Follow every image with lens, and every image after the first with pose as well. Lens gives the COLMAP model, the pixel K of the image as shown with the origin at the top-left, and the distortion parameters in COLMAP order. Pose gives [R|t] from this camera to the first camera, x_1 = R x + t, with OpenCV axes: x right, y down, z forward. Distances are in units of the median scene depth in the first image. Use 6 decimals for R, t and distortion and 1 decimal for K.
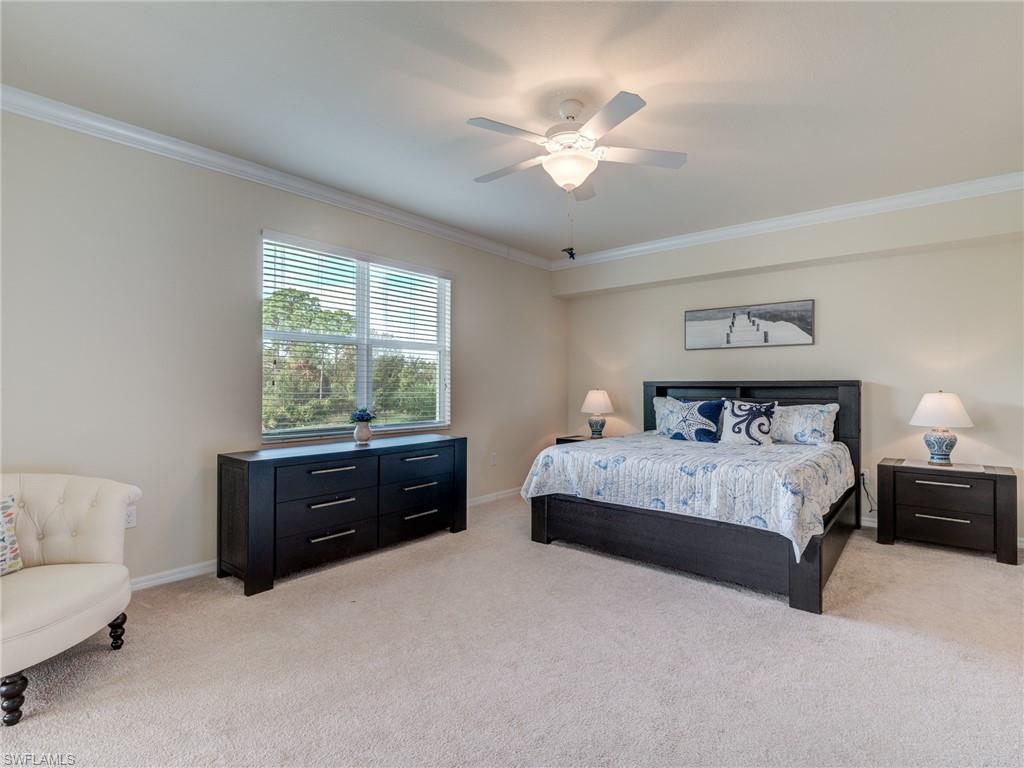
lens RADIAL K [[507.8, 0, 509.4], [0, 507.8, 385.4], [0, 0, 1]] dist [0.002402, -0.011619]
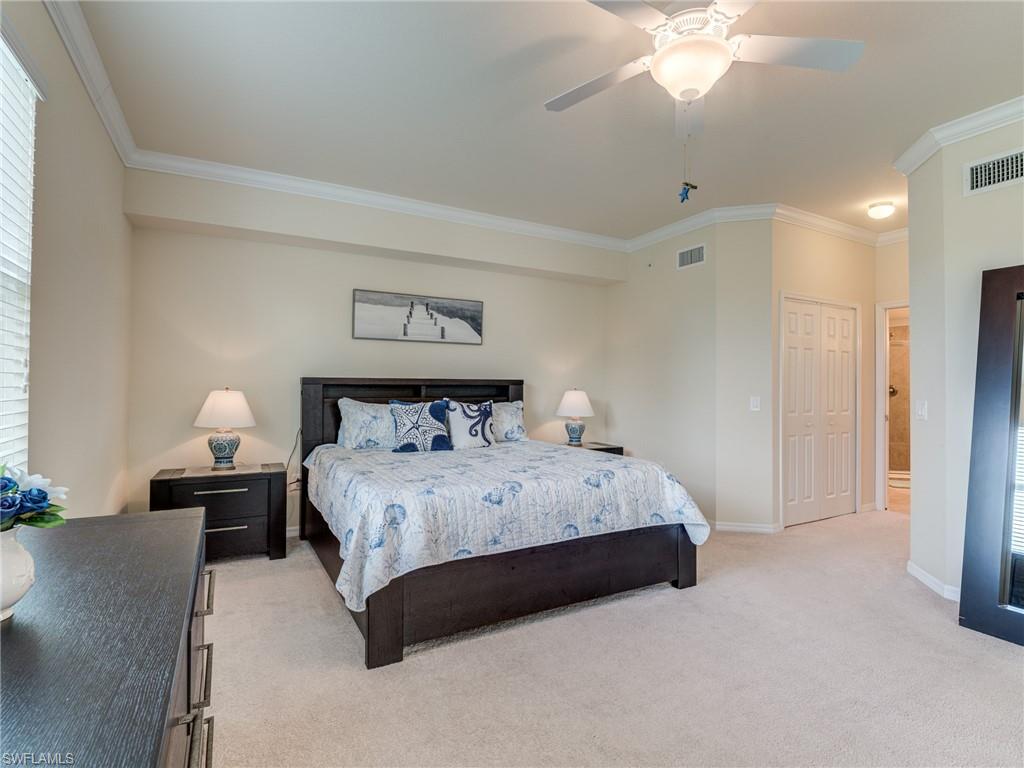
lens RADIAL K [[507.8, 0, 509.2], [0, 507.8, 380.4], [0, 0, 1]] dist [0.002402, -0.011619]
pose [[0.345022, 0.010144, 0.938540, -0.365194], [-0.005025, 0.999947, -0.008960, 0.001676], [-0.938581, -0.001625, 0.345055, 0.595328]]
